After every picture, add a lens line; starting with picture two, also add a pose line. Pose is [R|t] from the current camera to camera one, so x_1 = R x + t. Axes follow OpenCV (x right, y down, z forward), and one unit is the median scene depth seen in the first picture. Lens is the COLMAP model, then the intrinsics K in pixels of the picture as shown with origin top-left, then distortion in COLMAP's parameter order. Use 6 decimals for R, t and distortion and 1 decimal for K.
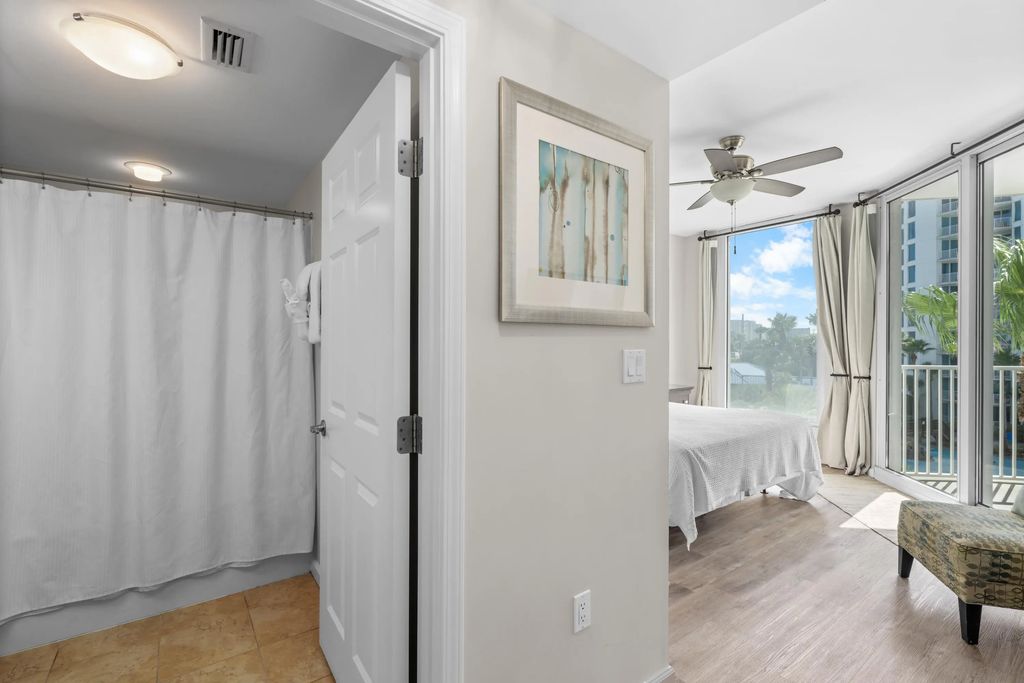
lens RADIAL K [[460.2, 0, 516.0], [0, 460.2, 346.8], [0, 0, 1]] dist [0.000509, 0.000537]
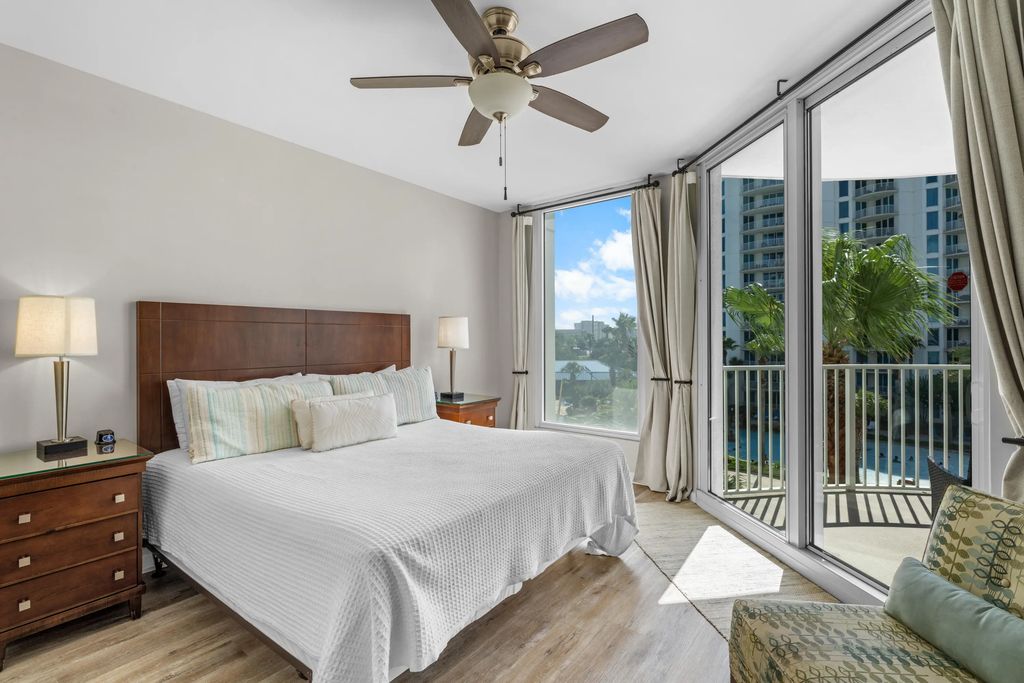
lens RADIAL K [[463.0, 0, 511.6], [0, 463.0, 349.7], [0, 0, 1]] dist [-0.001408, -0.000325]
pose [[0.960413, -0.012012, 0.278320, 0.239193], [0.010357, 0.999919, 0.007415, -0.001063], [-0.278386, -0.004239, 0.960460, 0.305146]]
